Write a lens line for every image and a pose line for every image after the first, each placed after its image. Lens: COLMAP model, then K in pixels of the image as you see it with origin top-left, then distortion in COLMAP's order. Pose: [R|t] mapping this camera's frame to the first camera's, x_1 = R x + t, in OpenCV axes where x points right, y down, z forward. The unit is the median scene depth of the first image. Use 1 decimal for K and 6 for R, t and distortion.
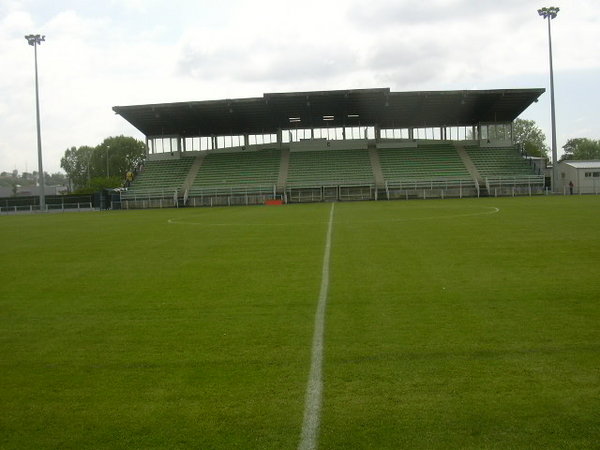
lens RADIAL K [[655.3, 0, 300.0], [0, 655.3, 225.0], [0, 0, 1]] dist [-0.208504, 0.019788]
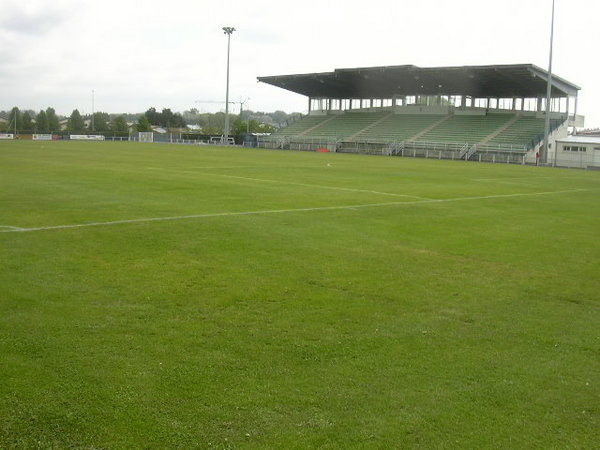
lens RADIAL K [[655.3, 0, 300.0], [0, 655.3, 225.0], [0, 0, 1]] dist [-0.208504, 0.019788]
pose [[0.755586, 0.147995, -0.638113, 0.761185], [-0.100555, 0.988803, 0.110262, -0.024962], [0.647286, -0.019147, 0.762007, -0.060107]]
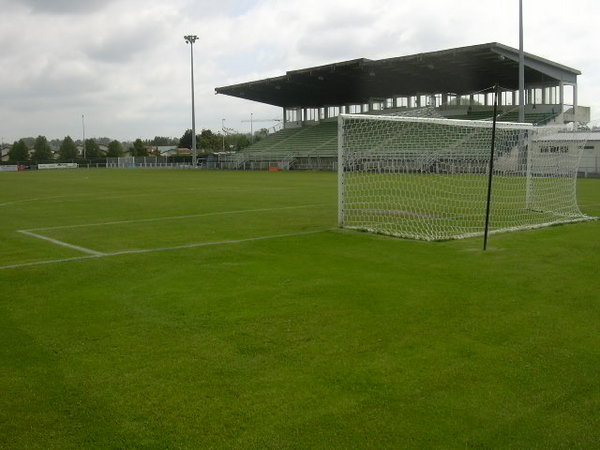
lens RADIAL K [[655.3, 0, 300.0], [0, 655.3, 225.0], [0, 0, 1]] dist [-0.208504, 0.019788]
pose [[0.668490, 0.104111, -0.736398, 0.790462], [-0.050180, 0.994211, 0.095007, -0.045210], [0.742027, -0.026559, 0.669844, 0.251949]]
